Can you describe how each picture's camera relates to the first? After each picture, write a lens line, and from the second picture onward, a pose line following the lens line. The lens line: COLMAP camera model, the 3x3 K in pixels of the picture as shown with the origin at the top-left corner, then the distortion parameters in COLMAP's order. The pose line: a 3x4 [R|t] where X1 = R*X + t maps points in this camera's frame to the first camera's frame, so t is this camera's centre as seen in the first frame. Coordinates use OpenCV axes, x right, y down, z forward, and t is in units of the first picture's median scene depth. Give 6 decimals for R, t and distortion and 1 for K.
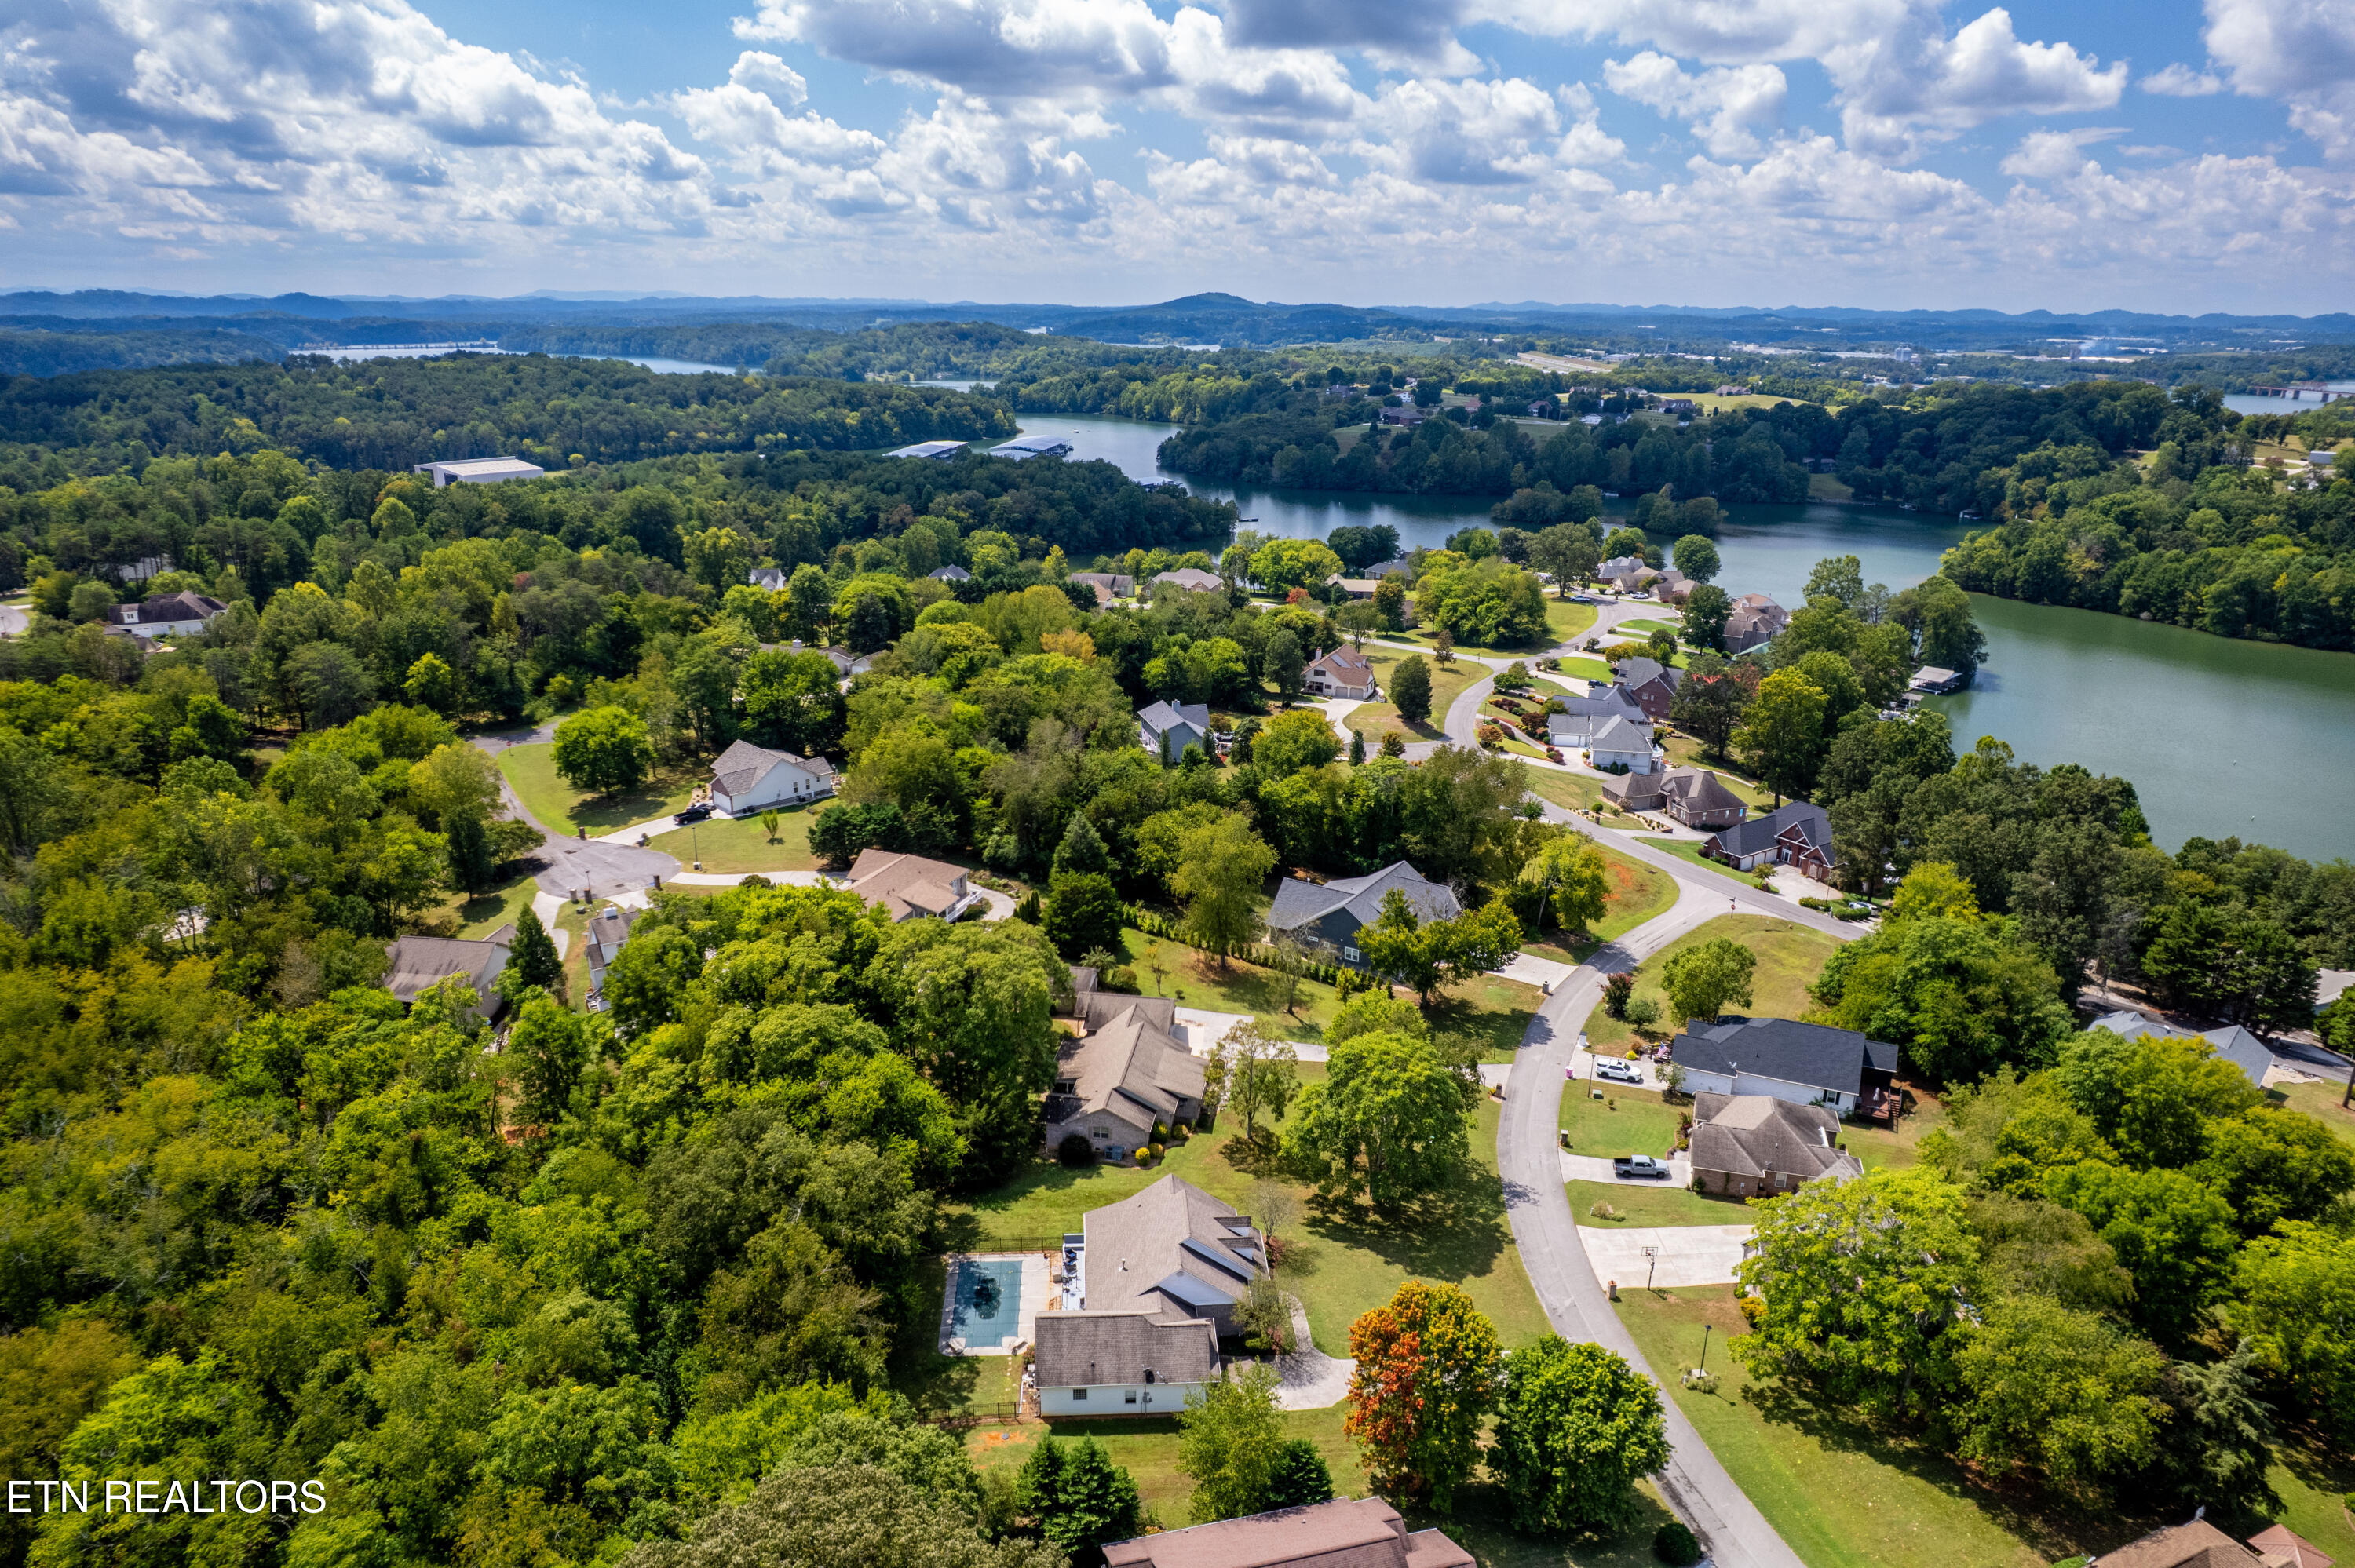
lens RADIAL K [[1511.2, 0, 1180.6], [0, 1511.2, 785.0], [0, 0, 1]] dist [-0.075259, 0.067908]
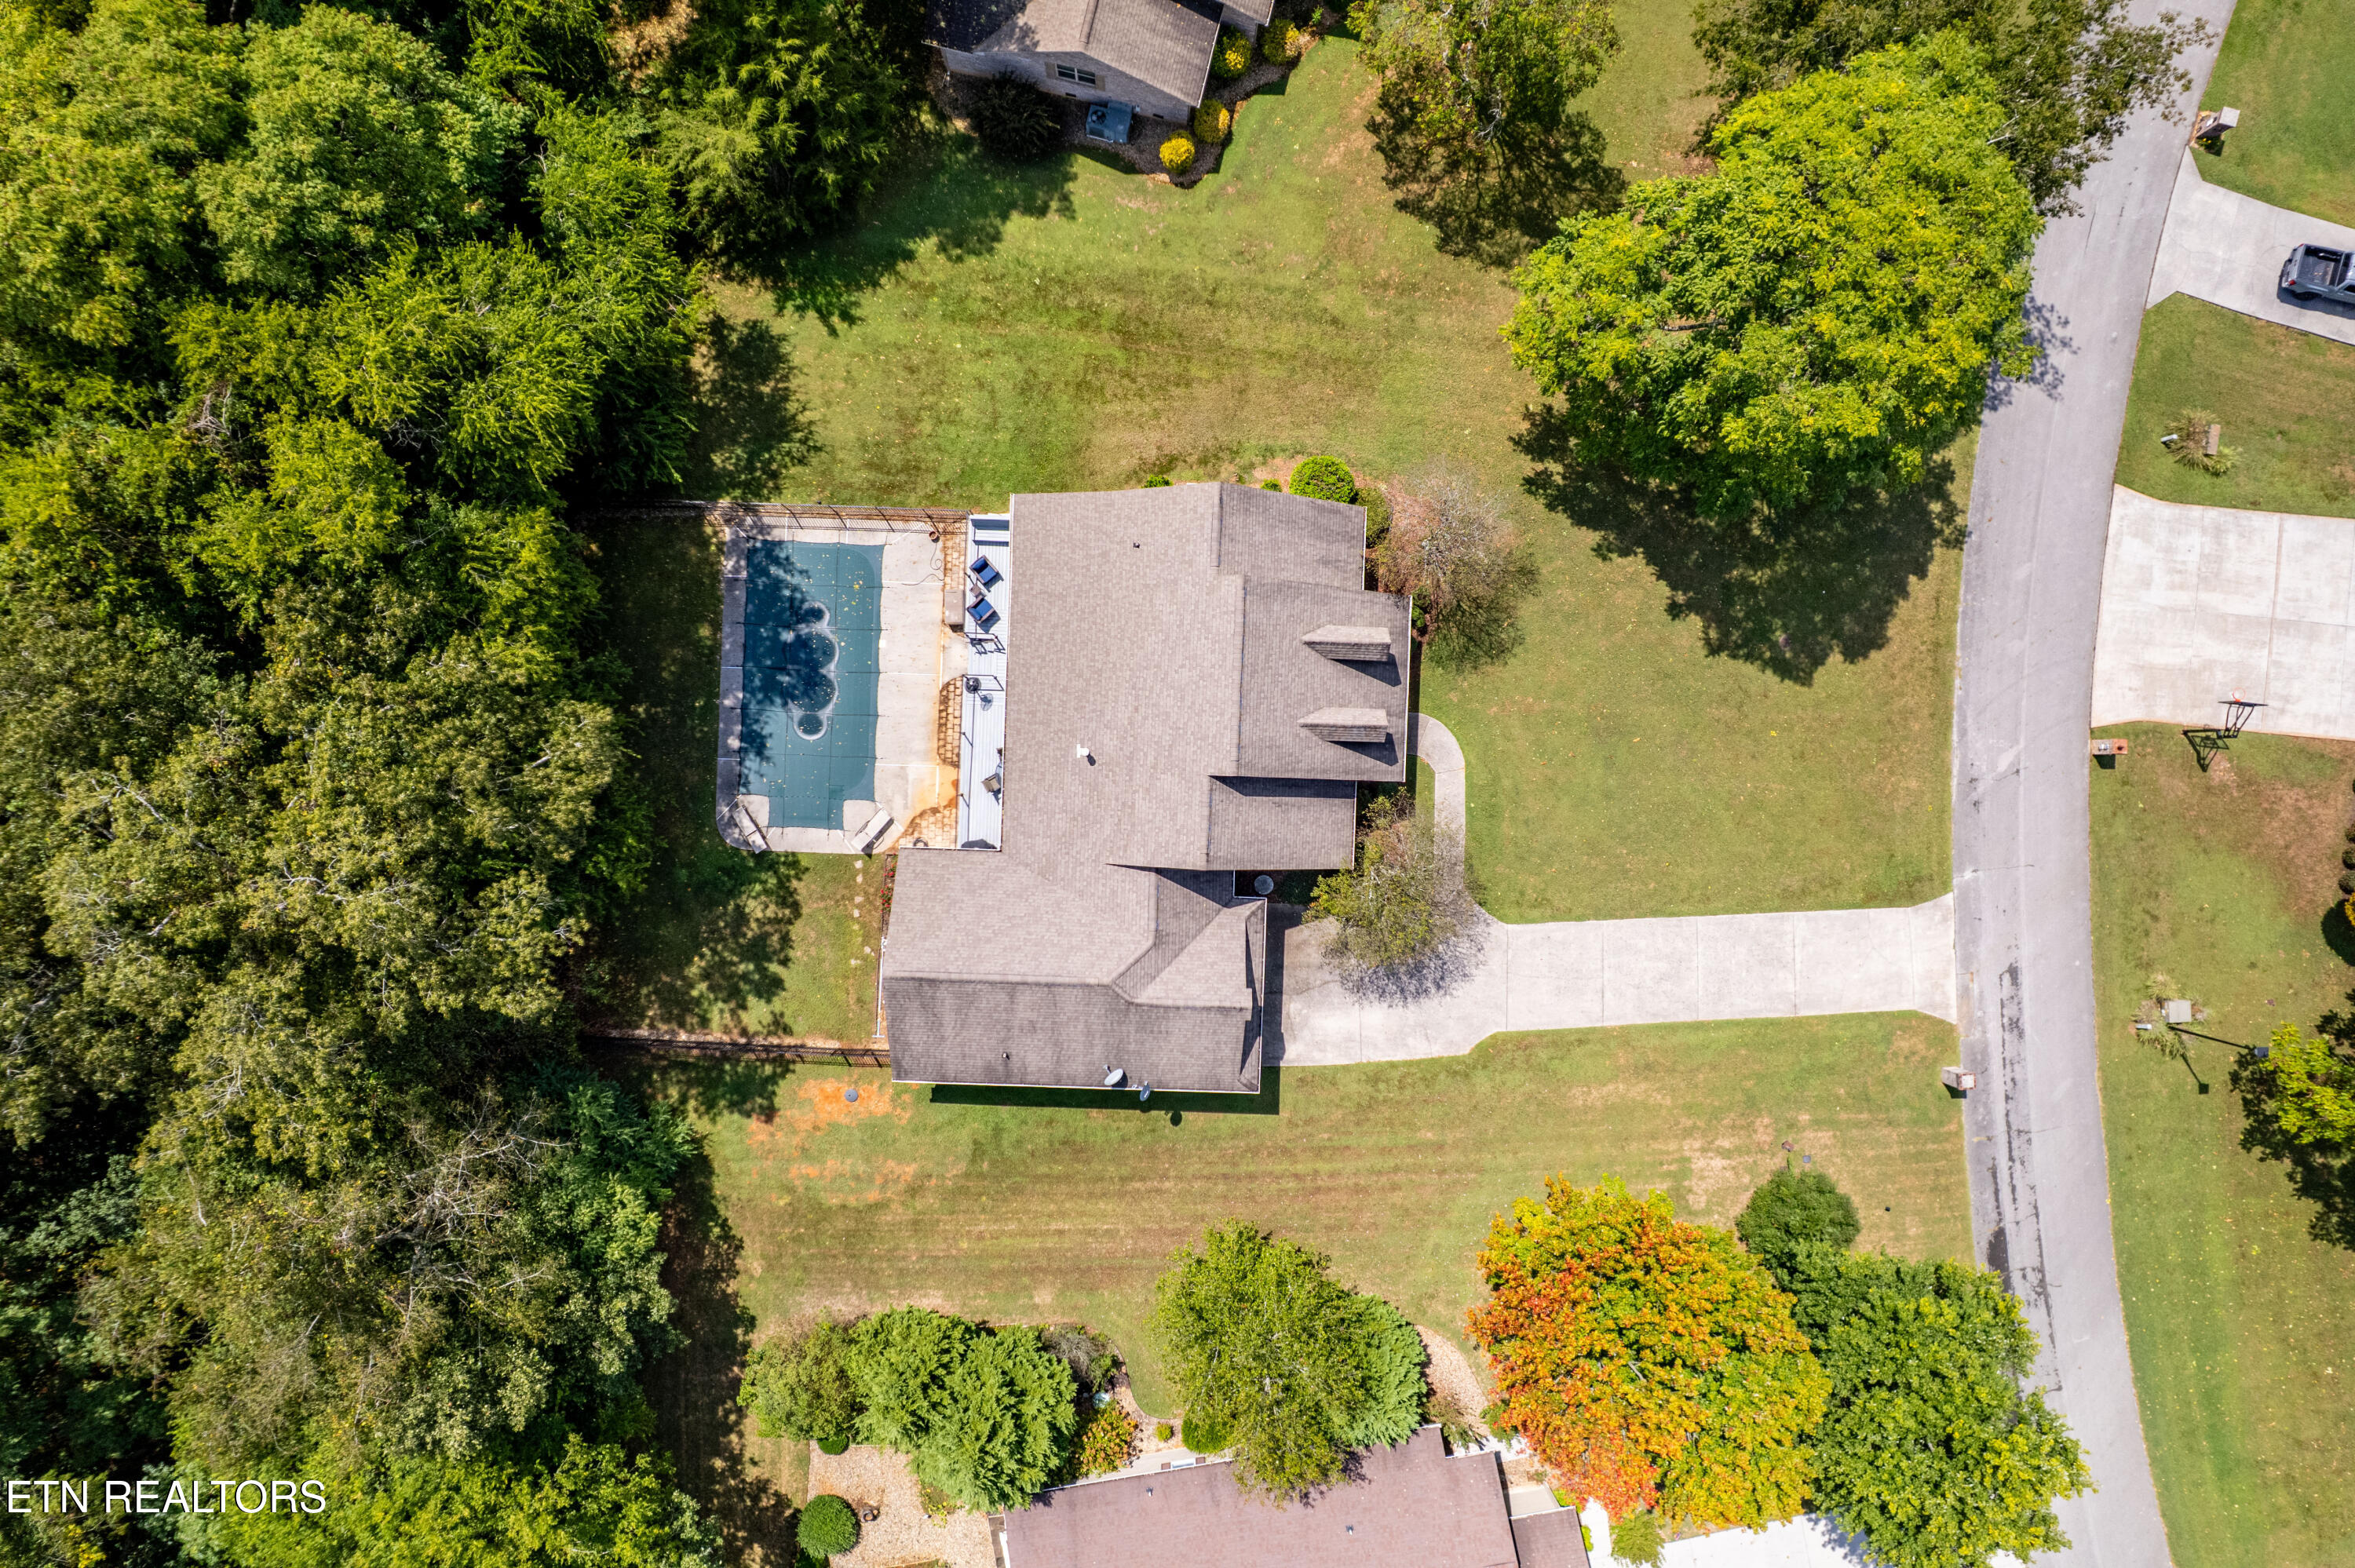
lens RADIAL K [[1511.2, 0, 1196.5], [0, 1511.2, 802.6], [0, 0, 1]] dist [-0.075259, 0.067908]
pose [[0.995005, 0.099170, 0.011414, -0.002224], [-0.039794, 0.289191, 0.956444, -0.028045], [0.091550, -0.952121, 0.291693, 0.219783]]
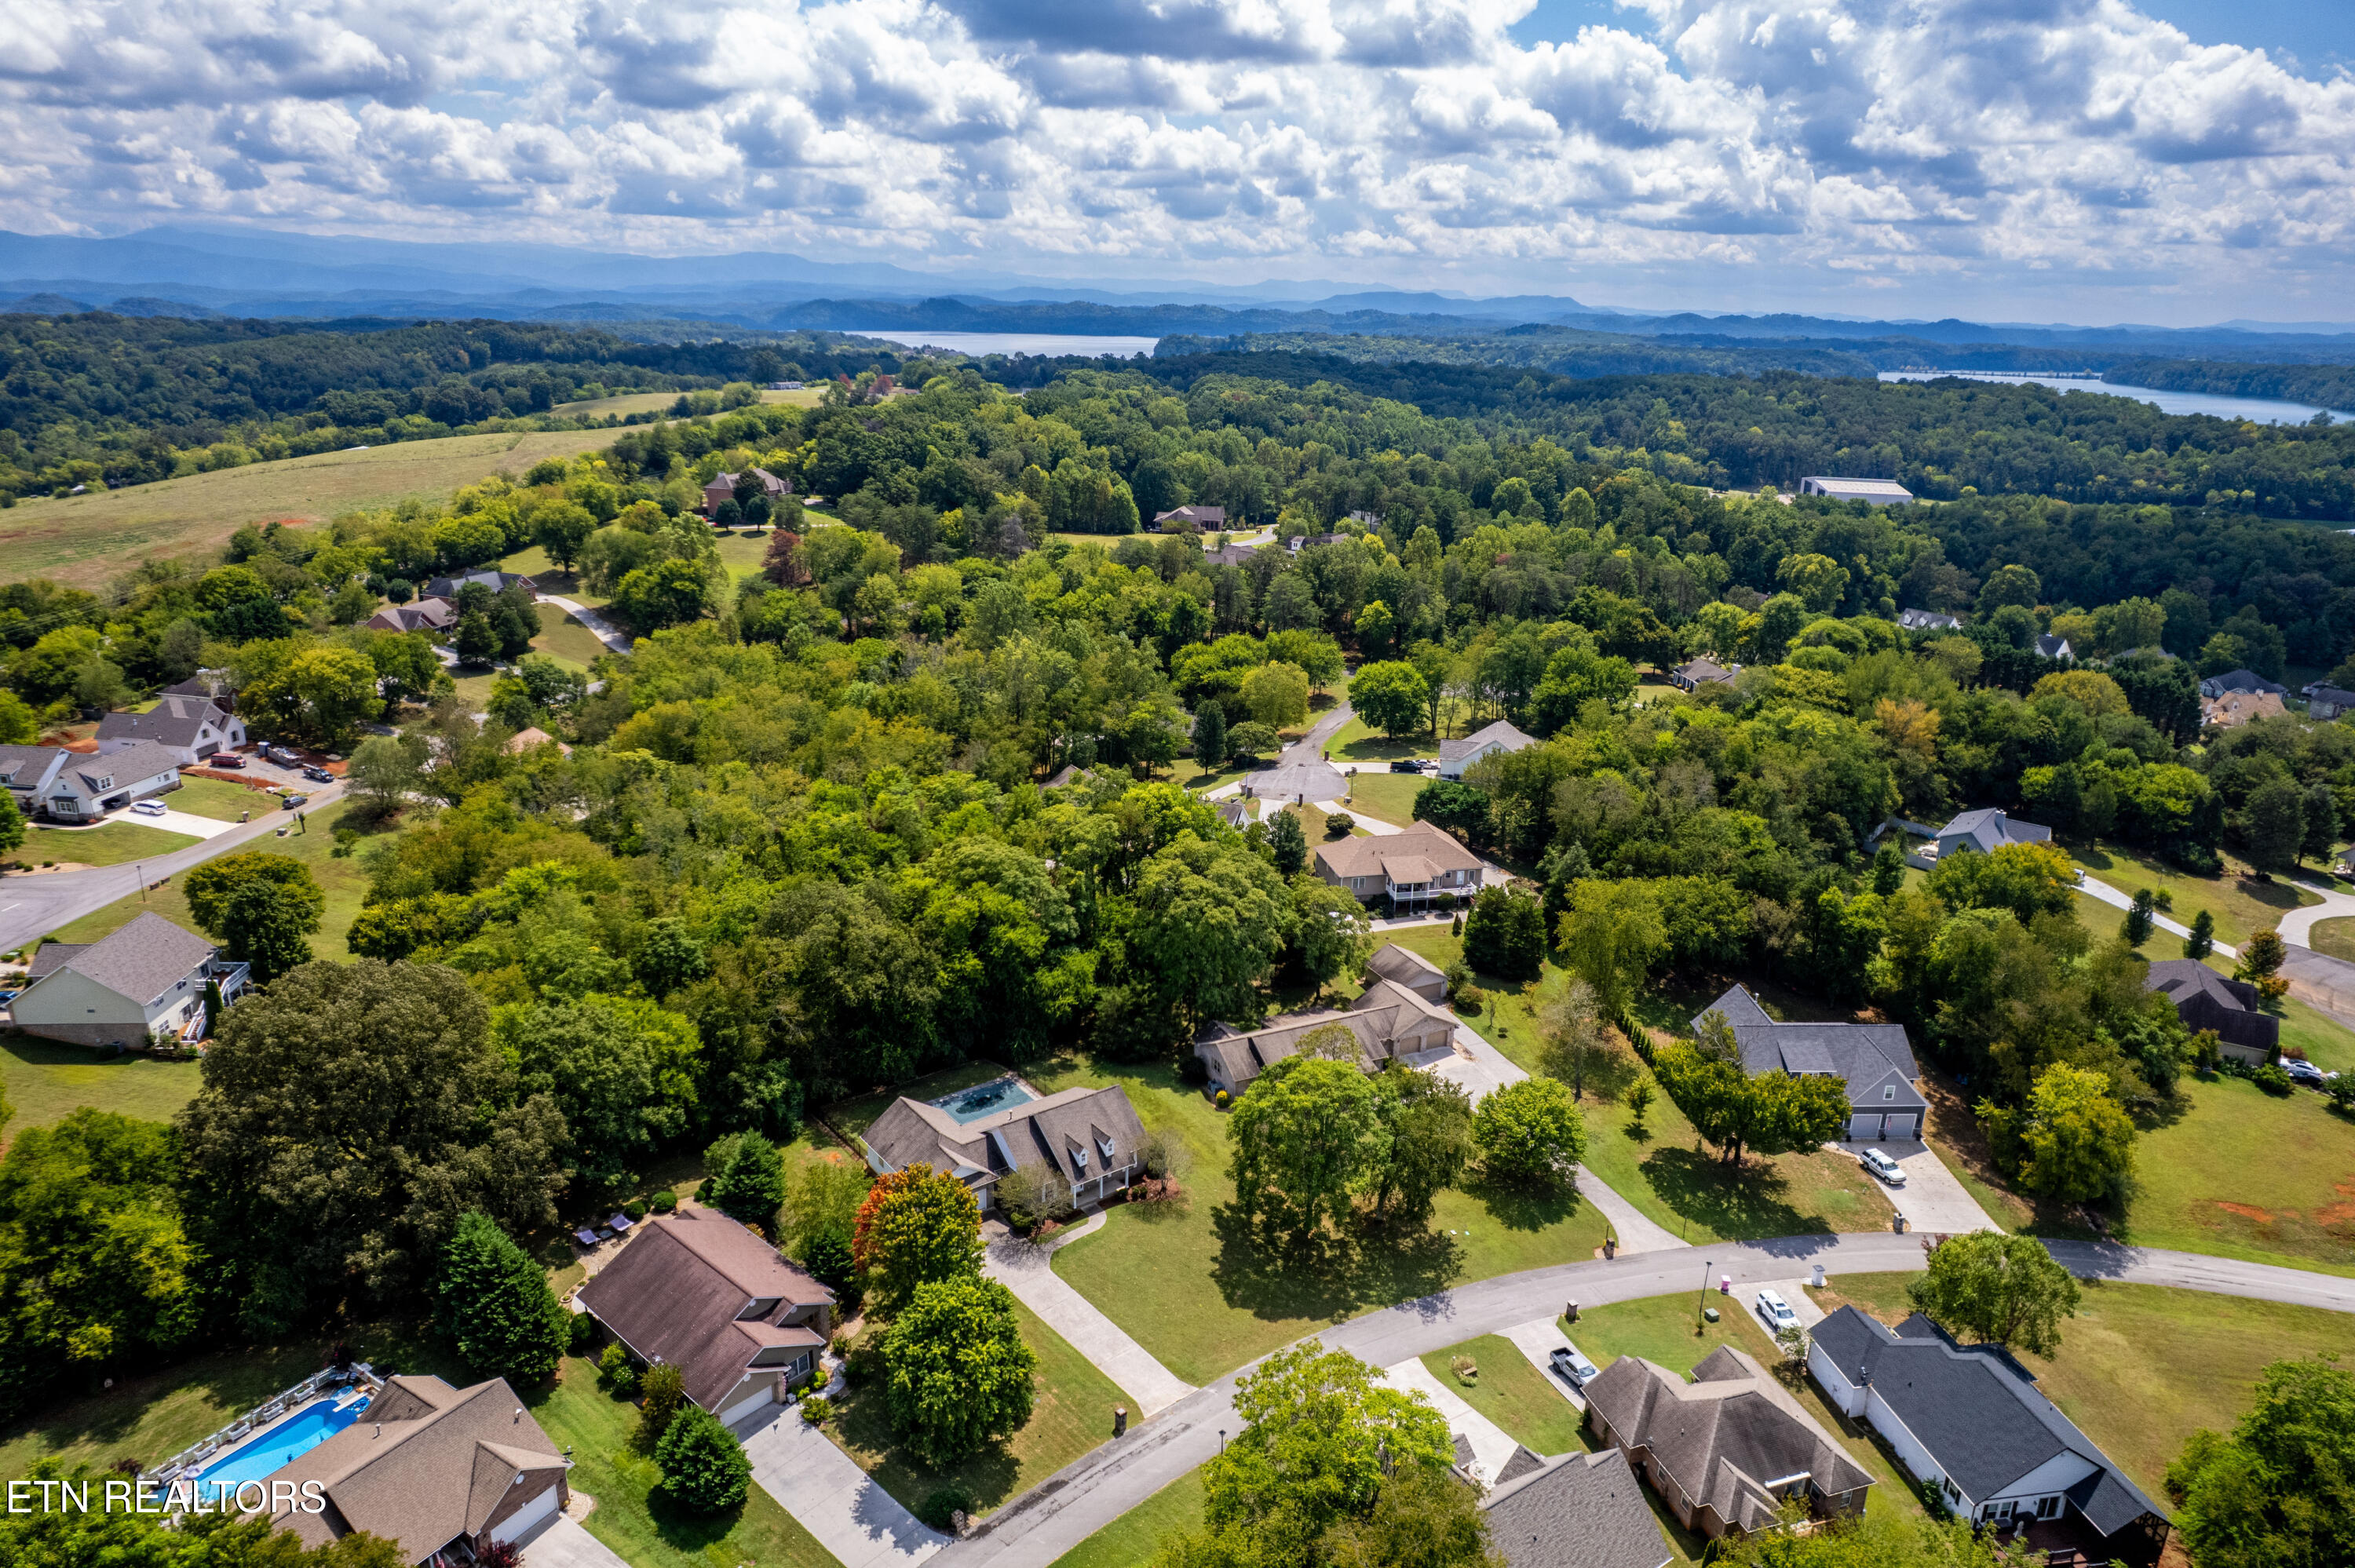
lens RADIAL K [[1511.2, 0, 1173.6], [0, 1511.2, 794.7], [0, 0, 1]] dist [-0.075259, 0.067908]
pose [[0.544333, 0.260741, -0.797318, 0.233710], [-0.269259, 0.954482, 0.128312, -0.027707], [0.794481, 0.144840, 0.589763, 0.093902]]
